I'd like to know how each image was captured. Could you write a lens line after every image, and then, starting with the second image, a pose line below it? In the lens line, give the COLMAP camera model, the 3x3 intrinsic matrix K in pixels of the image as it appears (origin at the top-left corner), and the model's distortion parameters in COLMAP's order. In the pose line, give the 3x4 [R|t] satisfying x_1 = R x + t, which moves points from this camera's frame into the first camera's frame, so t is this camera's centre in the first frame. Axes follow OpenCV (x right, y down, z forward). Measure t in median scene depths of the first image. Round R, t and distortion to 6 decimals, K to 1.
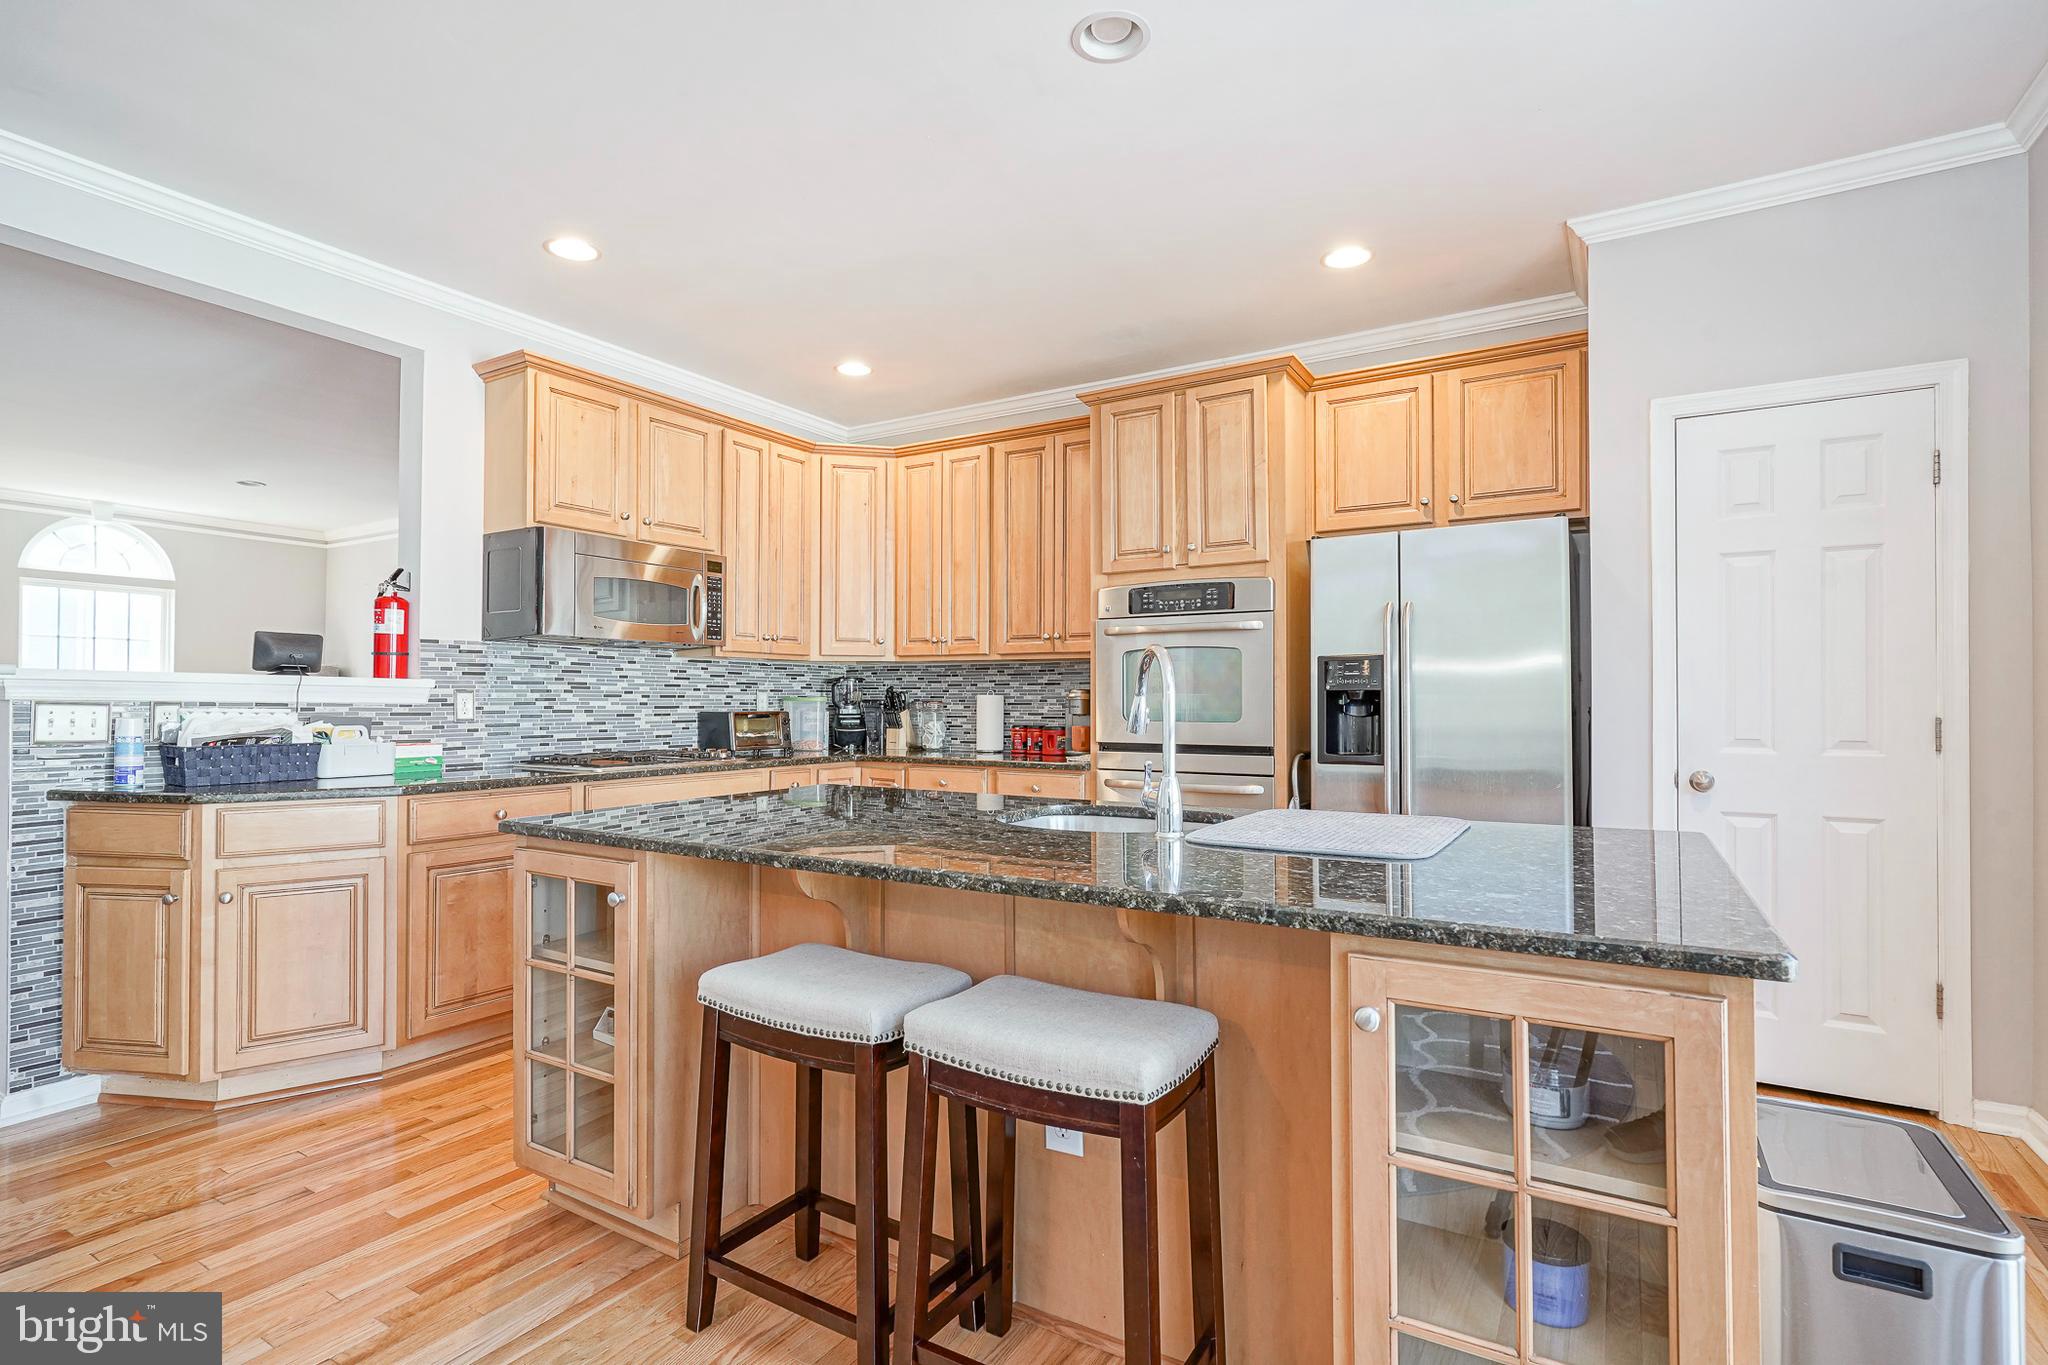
lens RADIAL K [[982.9, 0, 1021.9], [0, 982.9, 698.7], [0, 0, 1]] dist [-0.011529, 0.006213]
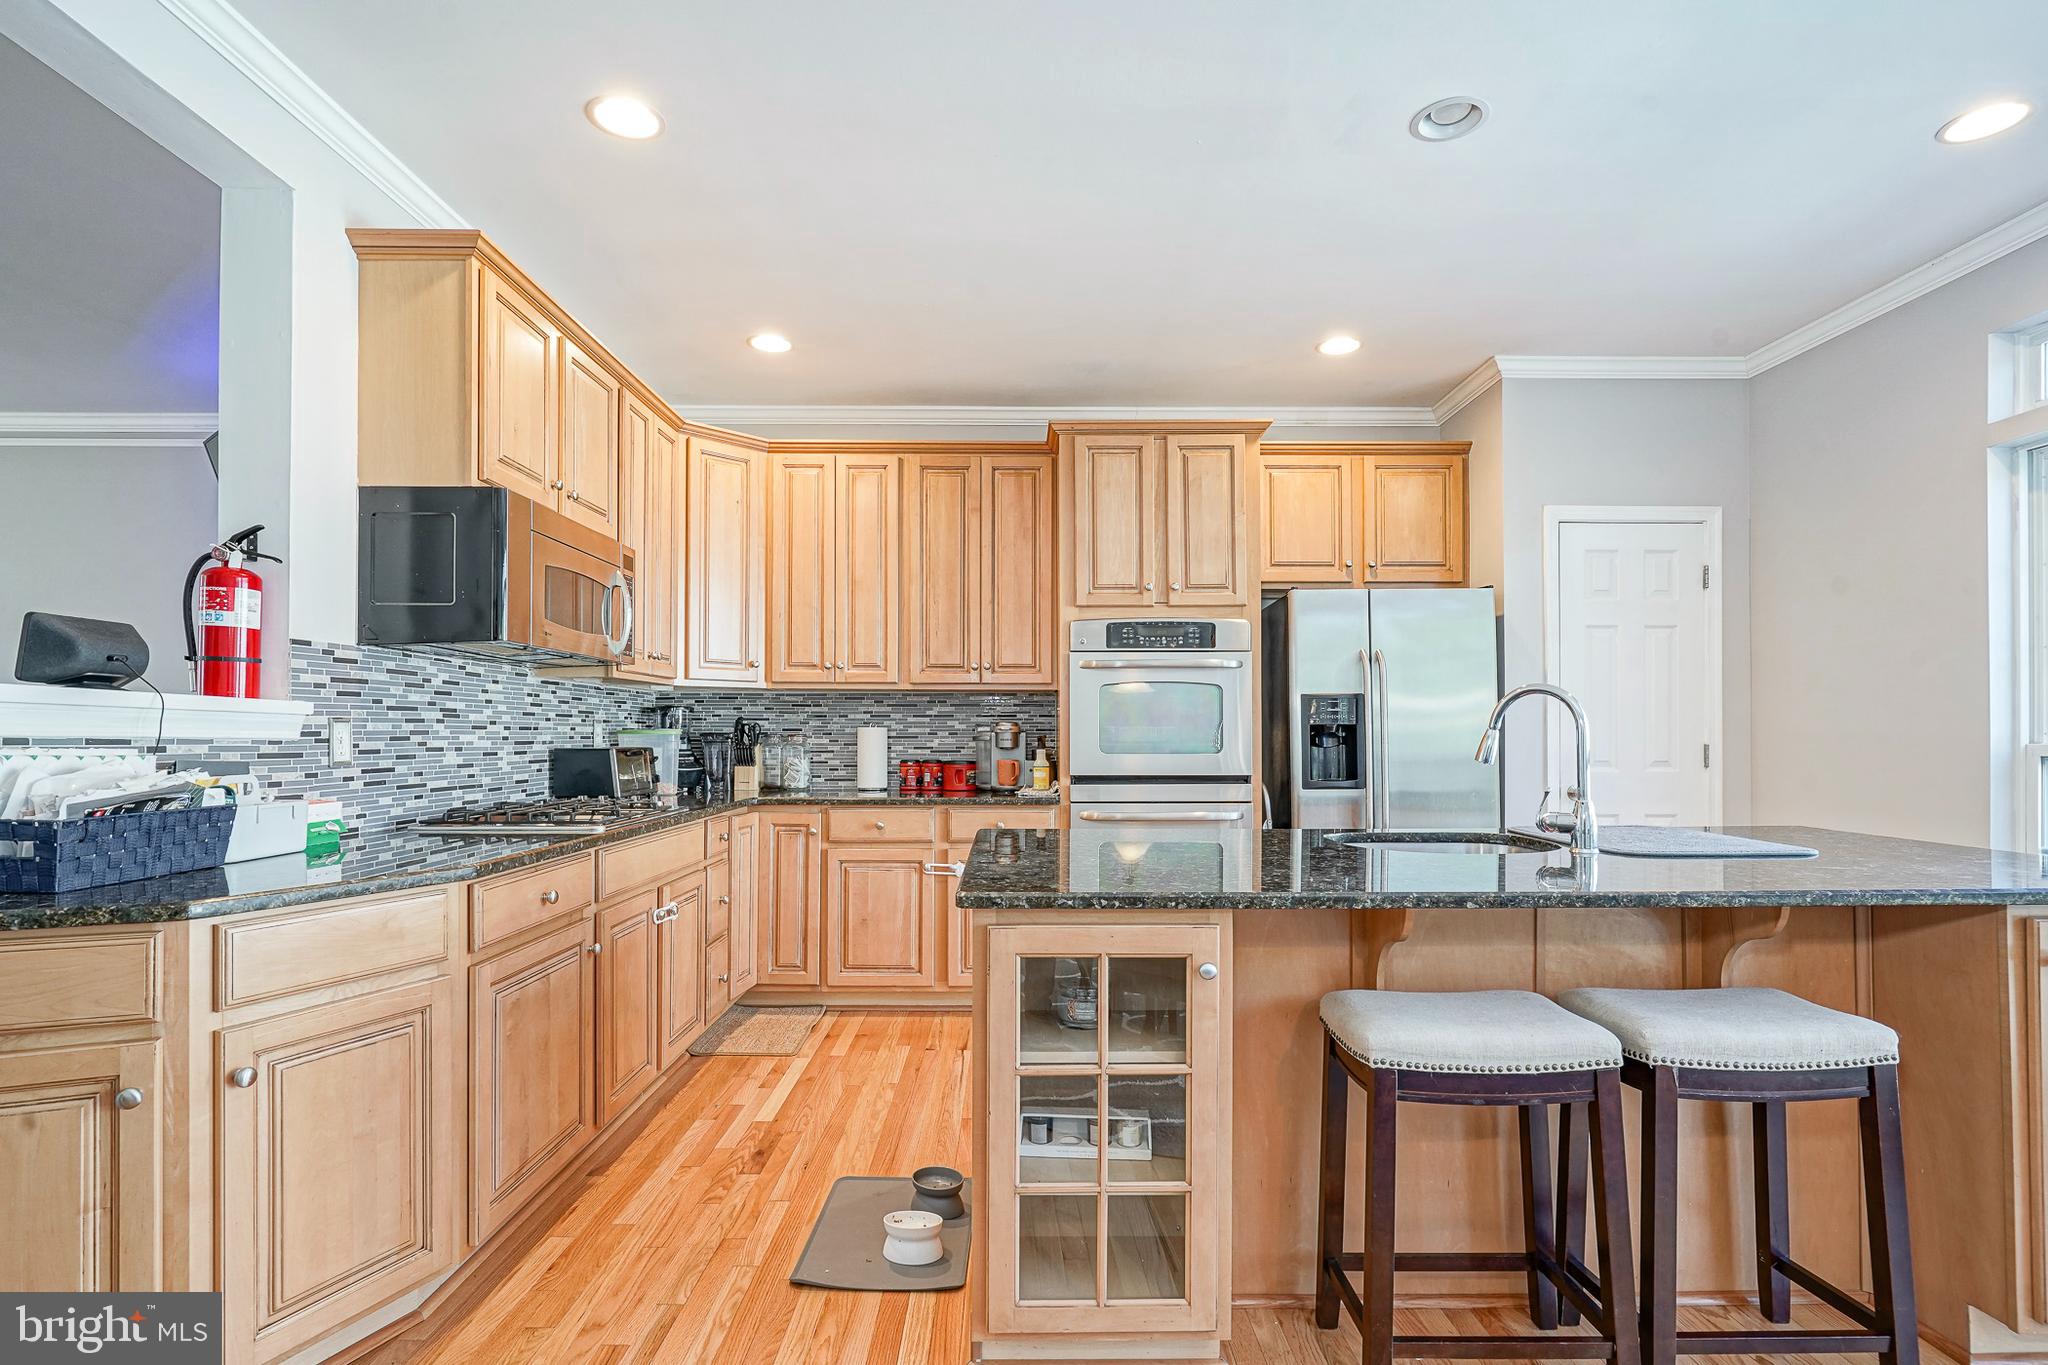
lens RADIAL K [[987.5, 0, 1024.7], [0, 987.5, 733.0], [0, 0, 1]] dist [-0.006093, -0.000024]
pose [[0.850398, -0.000601, 0.526139, -0.509622], [-0.000534, 0.999998, 0.002006, -0.000657], [-0.526139, -0.001987, 0.850396, 0.185483]]
